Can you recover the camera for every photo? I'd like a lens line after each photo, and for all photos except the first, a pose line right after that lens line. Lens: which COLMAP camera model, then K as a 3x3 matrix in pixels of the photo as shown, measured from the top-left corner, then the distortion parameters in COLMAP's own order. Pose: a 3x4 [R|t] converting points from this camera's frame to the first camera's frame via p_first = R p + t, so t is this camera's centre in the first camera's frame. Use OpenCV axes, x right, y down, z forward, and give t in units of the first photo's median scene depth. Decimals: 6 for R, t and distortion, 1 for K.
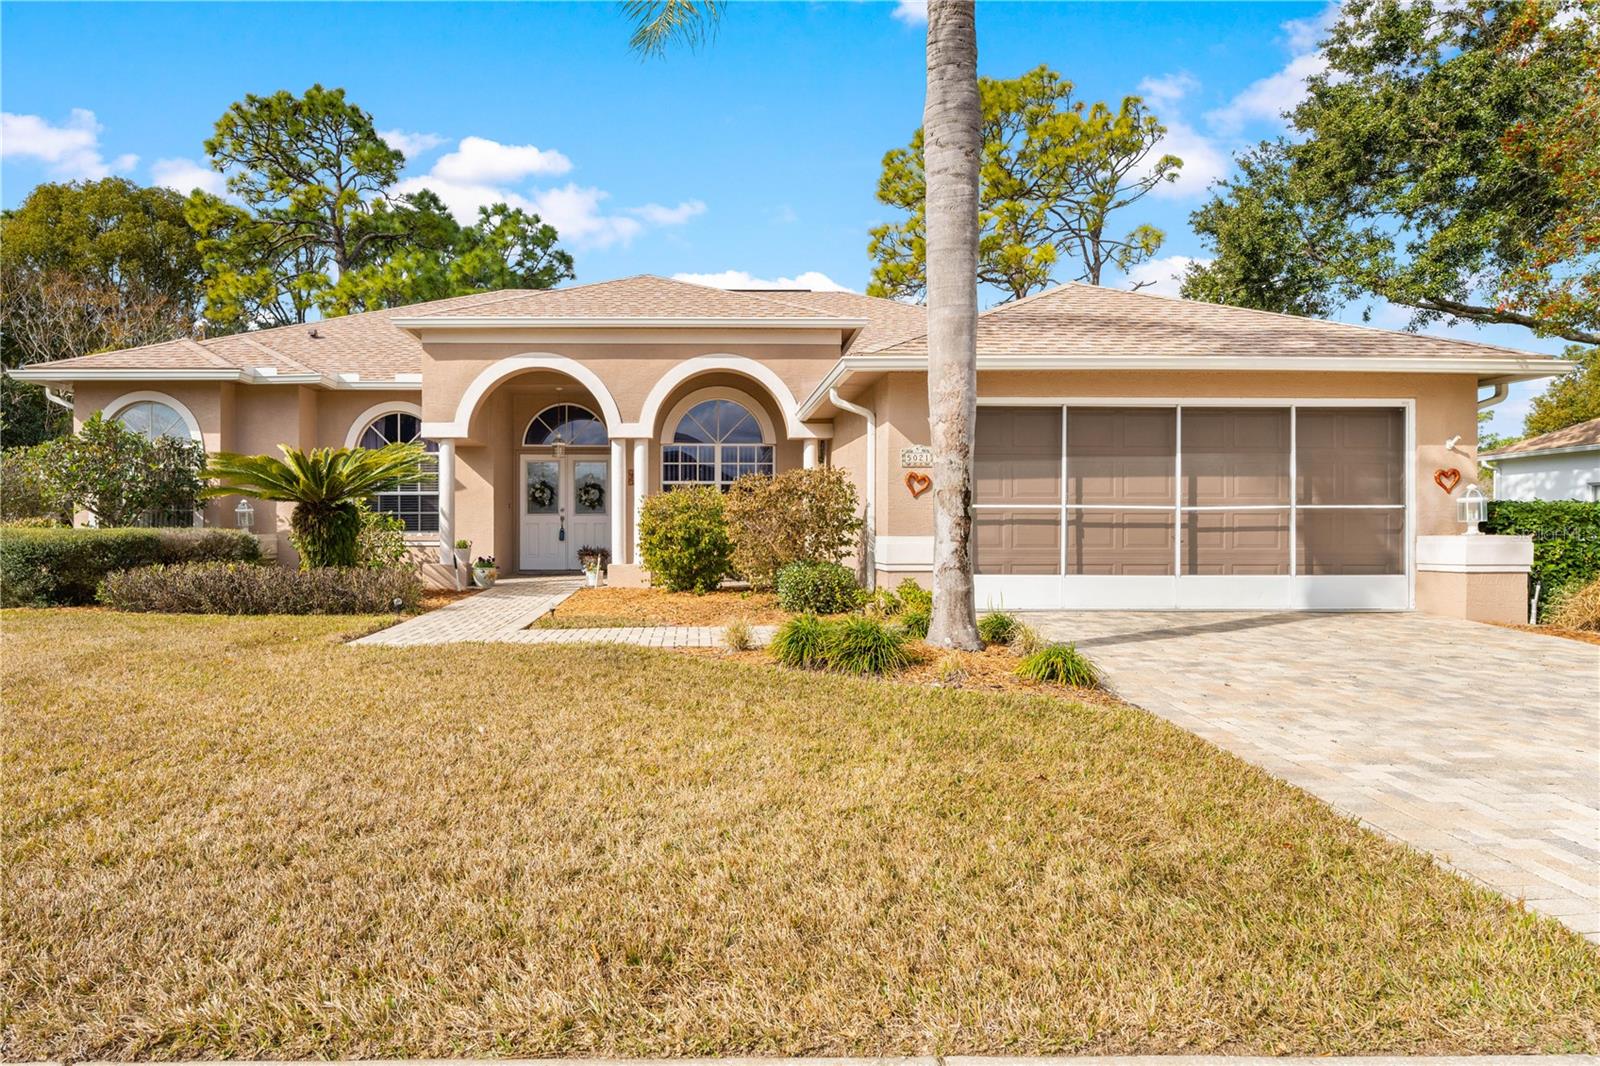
lens RADIAL K [[962.4, 0, 712.2], [0, 962.4, 534.0], [0, 0, 1]] dist [-0.006073, -0.000945]
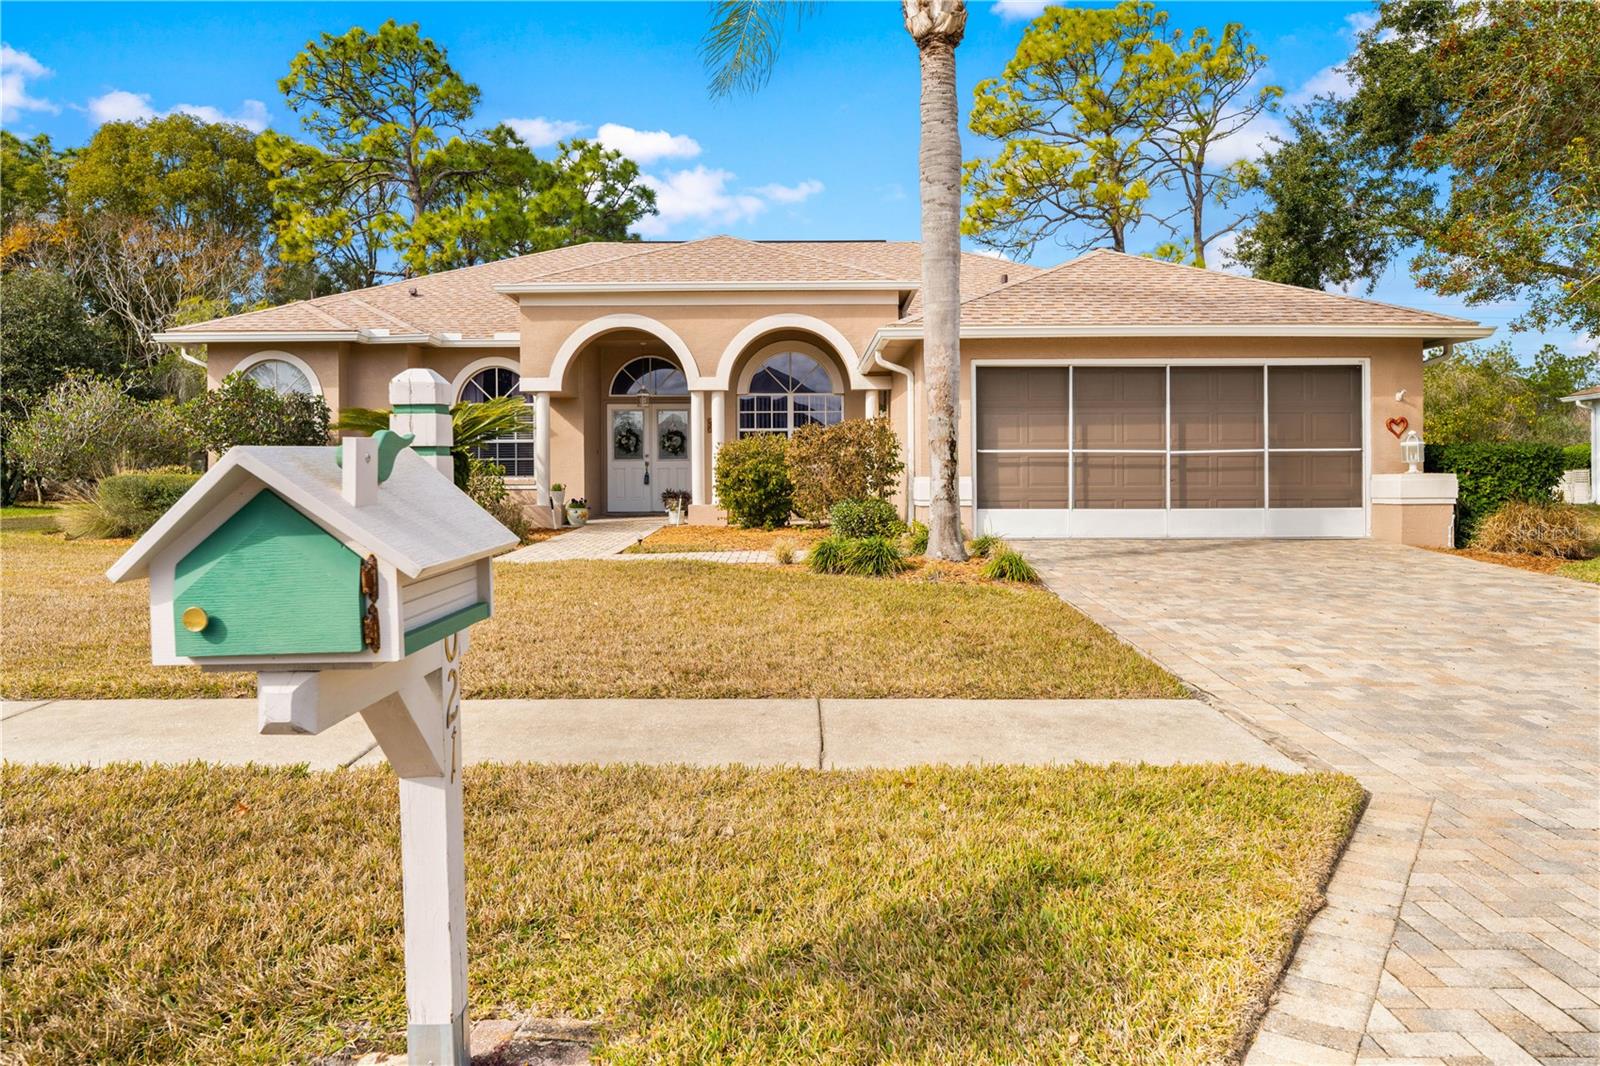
lens RADIAL K [[1072.3, 0, 798.8], [0, 1072.3, 488.9], [0, 0, 1]] dist [-0.005912, -0.002786]
pose [[0.999914, -0.005146, -0.012097, 0.033339], [0.005239, 0.999956, 0.007736, 0.004338], [0.012057, -0.007798, 0.999897, -0.229479]]
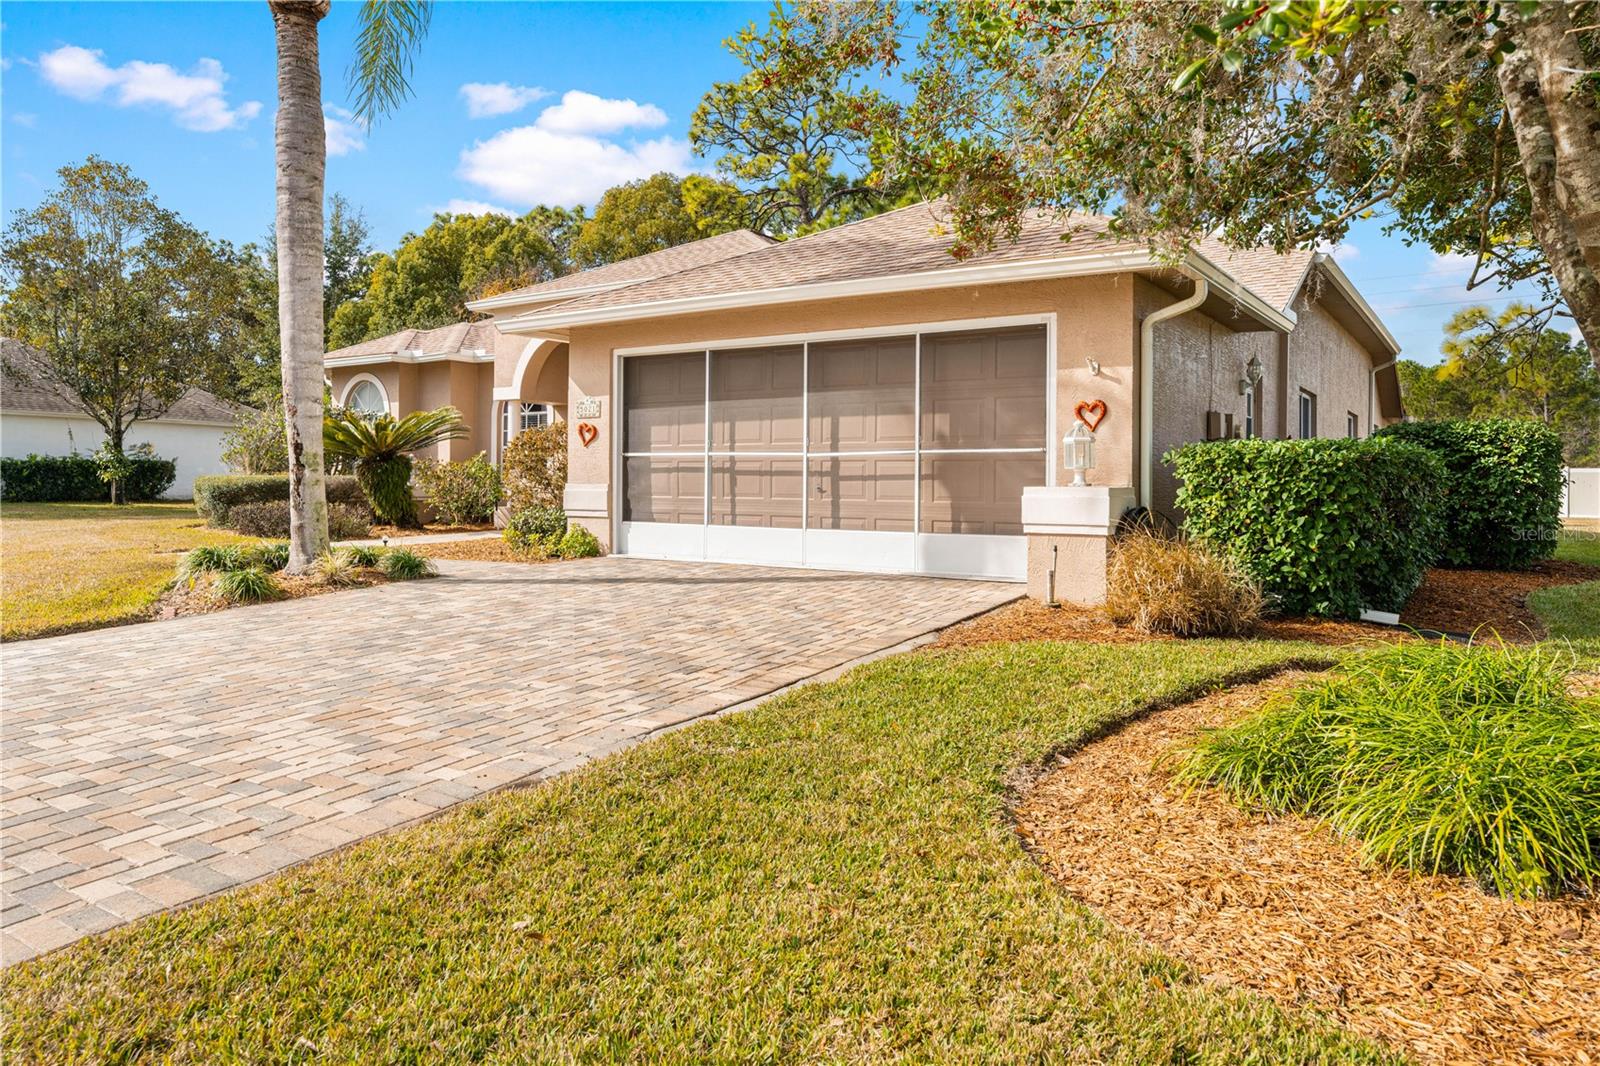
lens RADIAL K [[1072.3, 0, 798.8], [0, 1072.3, 488.9], [0, 0, 1]] dist [-0.005912, -0.002786]
pose [[0.826953, 0.009122, -0.562197, 0.746910], [-0.009456, 0.999953, 0.002316, 0.002511], [0.562192, 0.003401, 0.827000, 0.113100]]
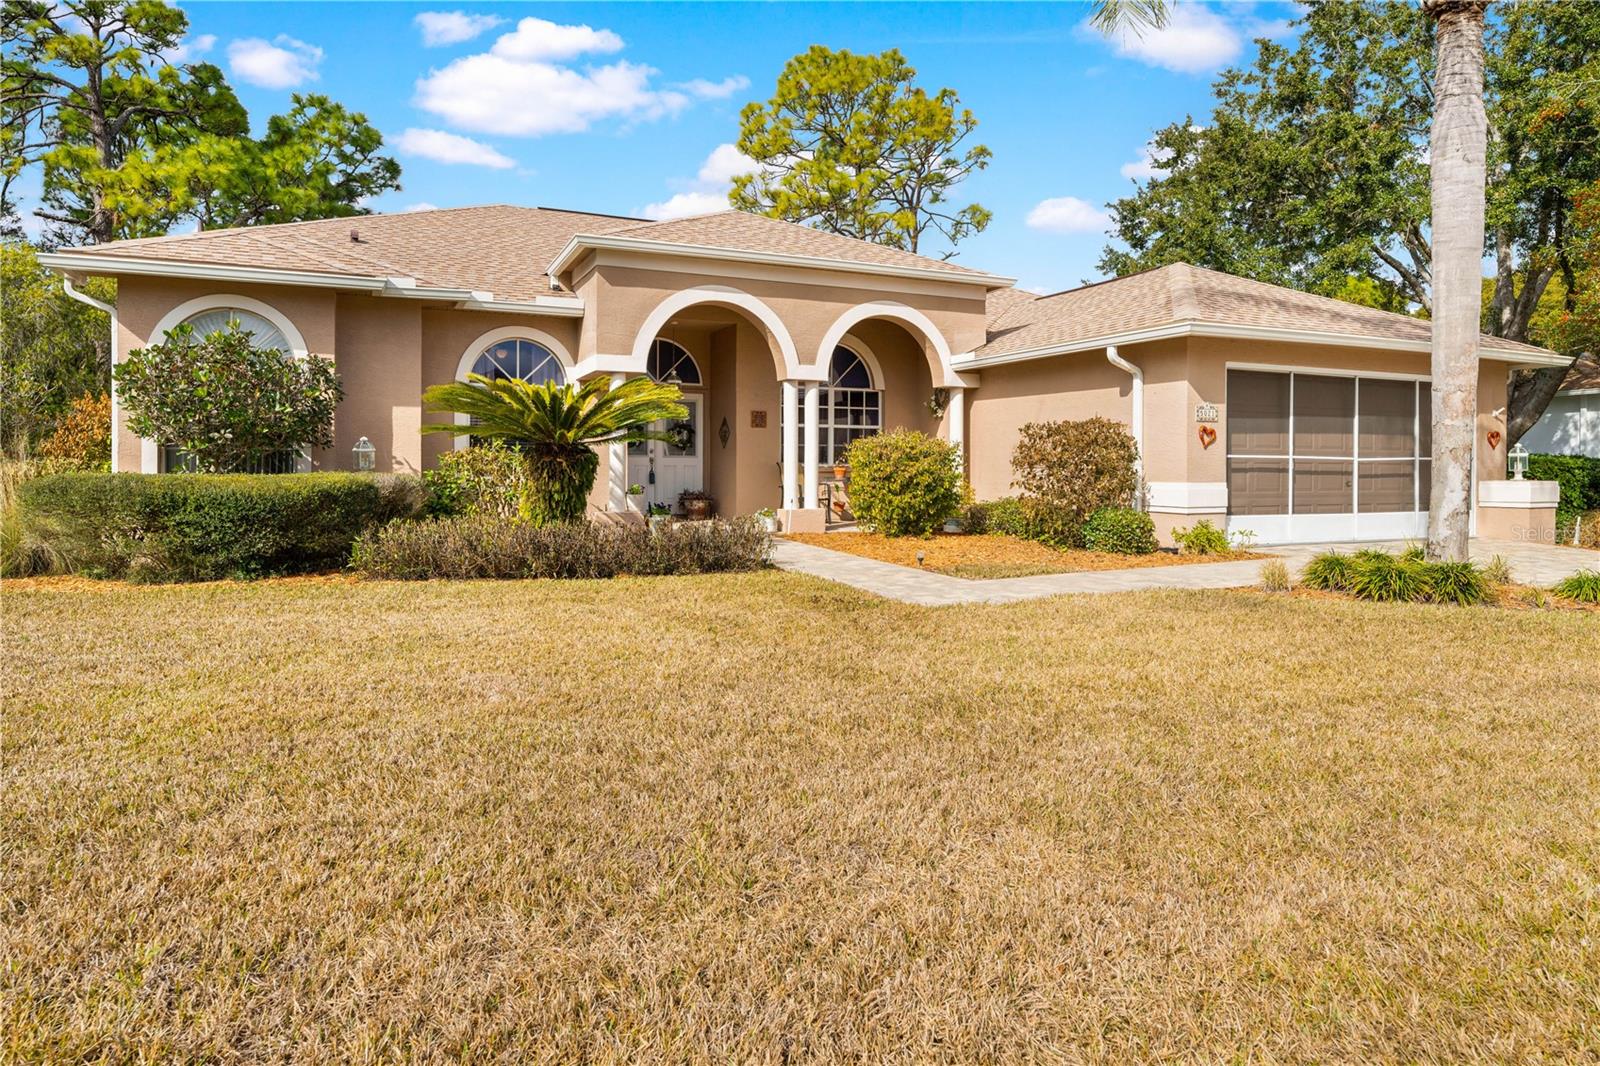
lens RADIAL K [[938.3, 0, 794.5], [0, 938.3, 473.7], [0, 0, 1]] dist [-0.005144, -0.000288]
pose [[0.917464, 0.000116, 0.397820, -0.471832], [-0.001702, 0.999992, 0.003635, -0.007966], [-0.397816, -0.004012, 0.917456, 0.126074]]
